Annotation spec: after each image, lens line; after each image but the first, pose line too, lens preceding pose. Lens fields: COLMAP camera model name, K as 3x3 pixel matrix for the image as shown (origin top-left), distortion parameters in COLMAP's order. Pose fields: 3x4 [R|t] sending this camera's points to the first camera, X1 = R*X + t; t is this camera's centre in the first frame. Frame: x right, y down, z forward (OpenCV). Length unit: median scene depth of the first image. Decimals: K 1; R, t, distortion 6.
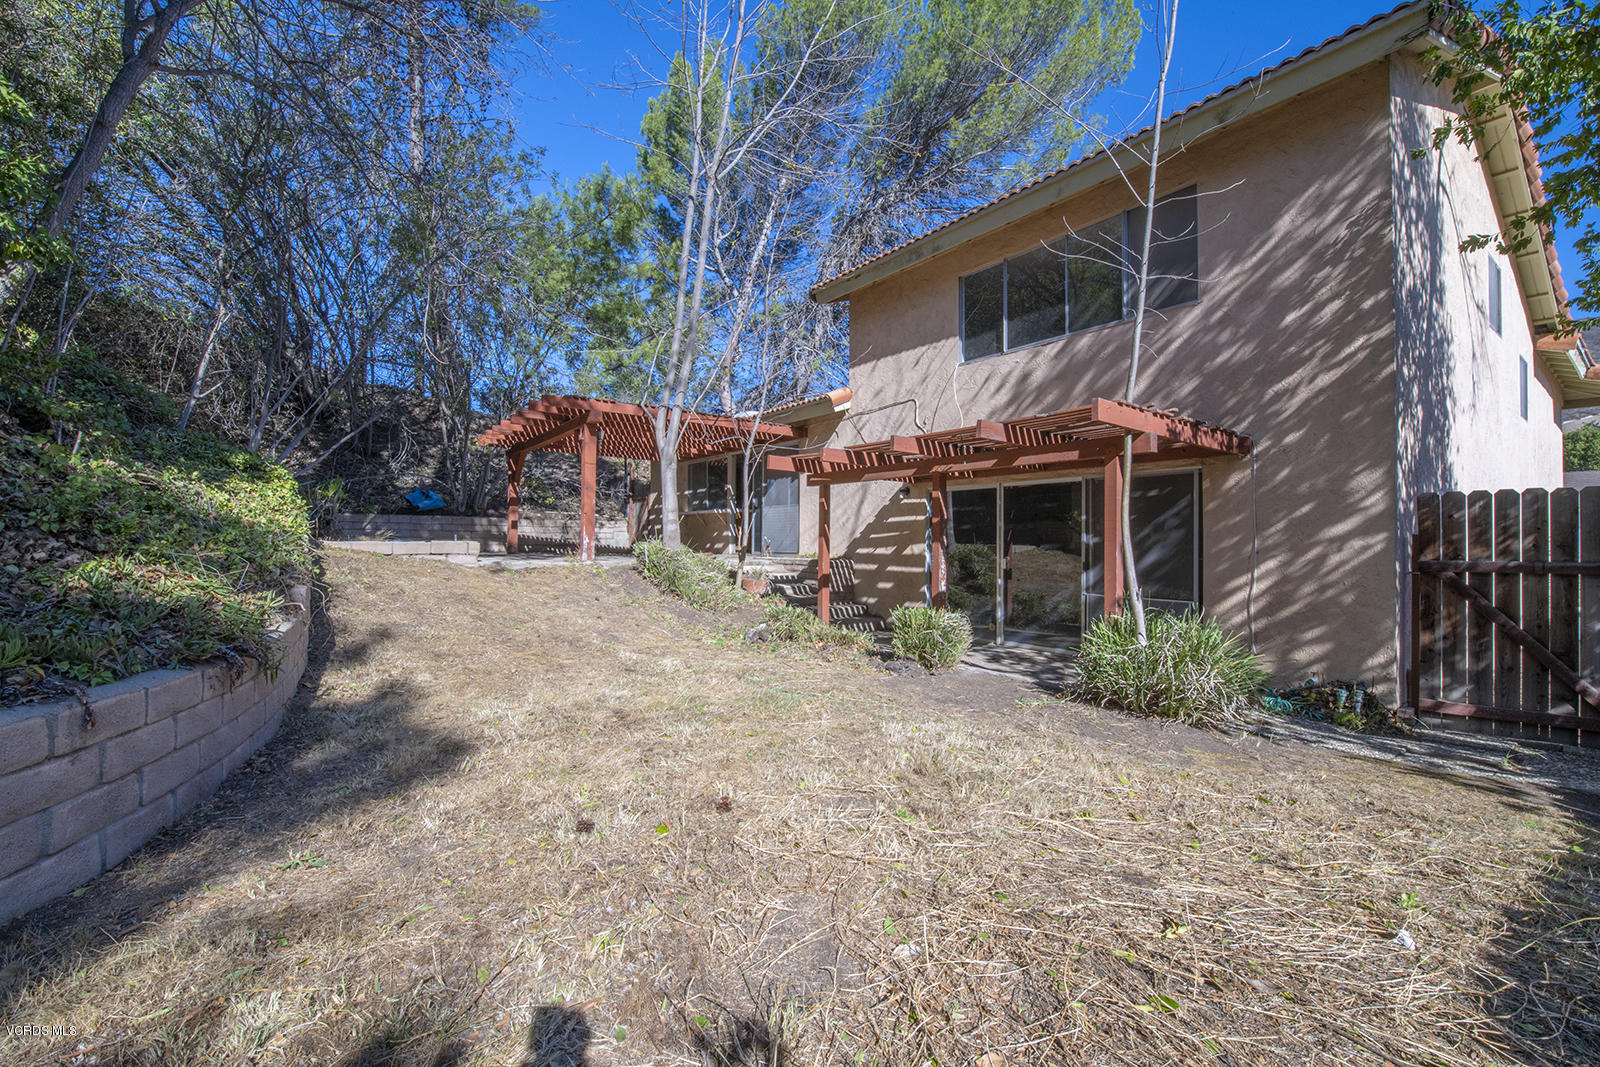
lens RADIAL K [[680.4, 0, 802.4], [0, 680.4, 539.2], [0, 0, 1]] dist [-0.029532, -0.000132]
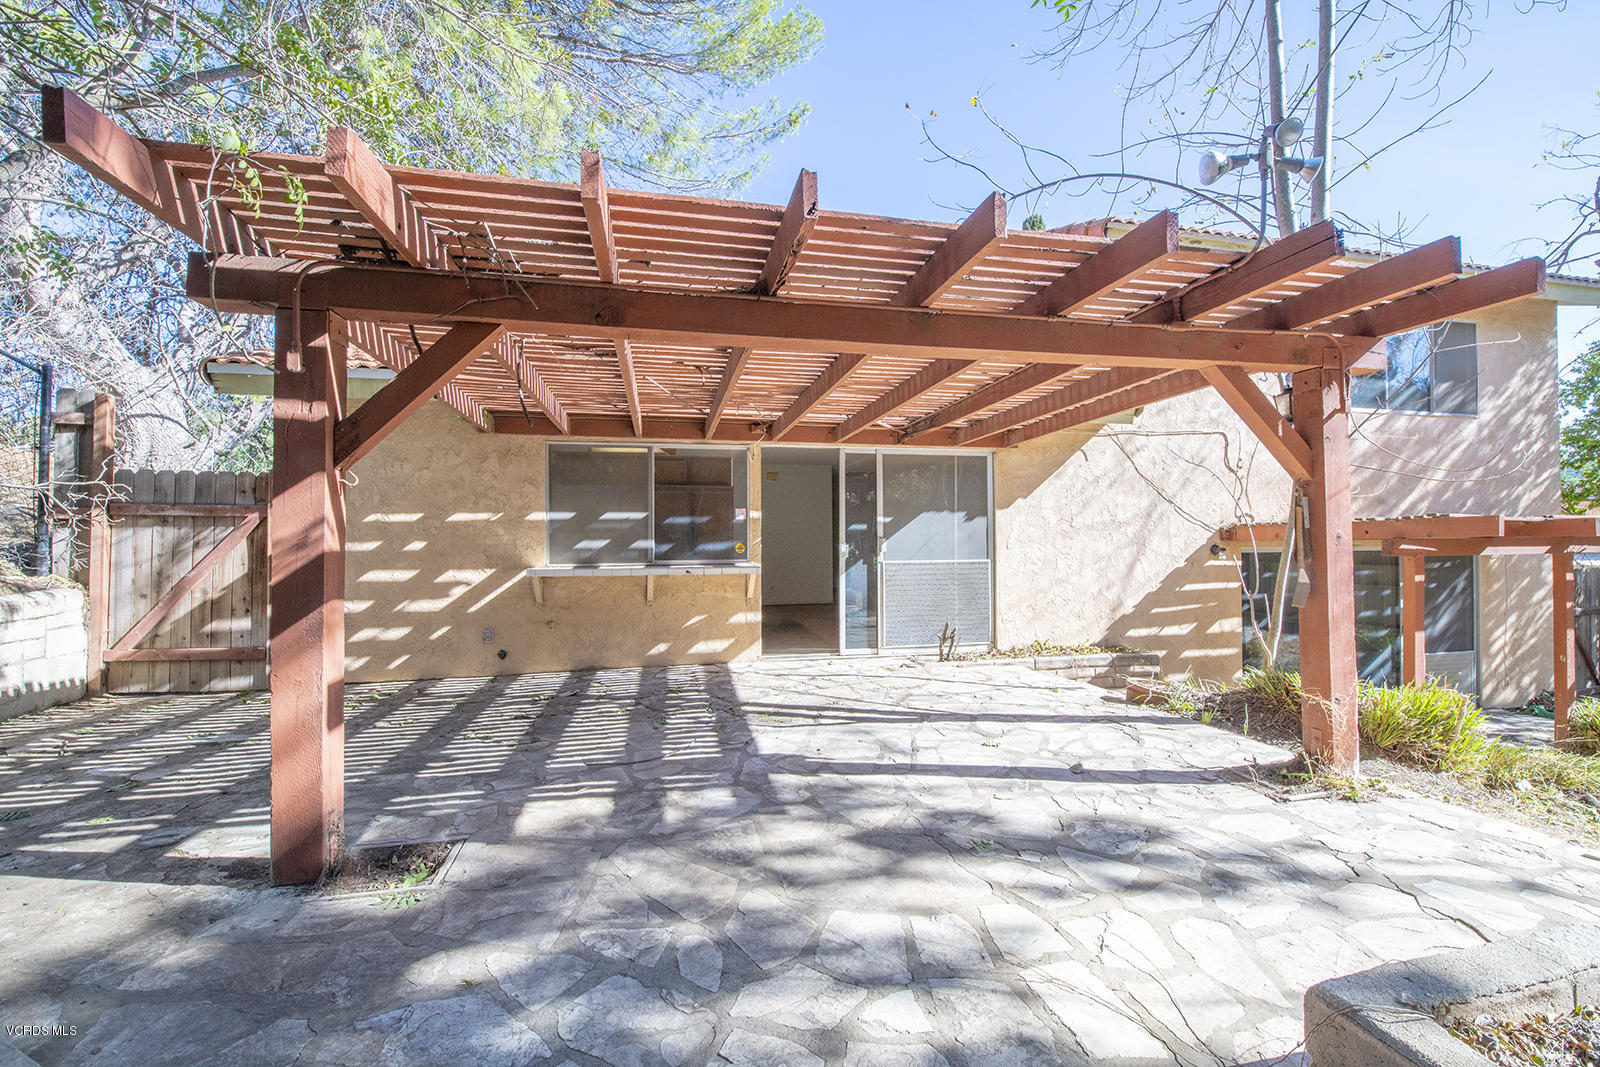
lens RADIAL K [[680.4, 0, 802.4], [0, 680.4, 539.2], [0, 0, 1]] dist [-0.029532, -0.000132]
pose [[0.400787, 0.015148, 0.916046, -0.726461], [0.011278, 0.999706, -0.021465, -0.071804], [-0.916102, 0.018934, 0.400499, 1.121093]]
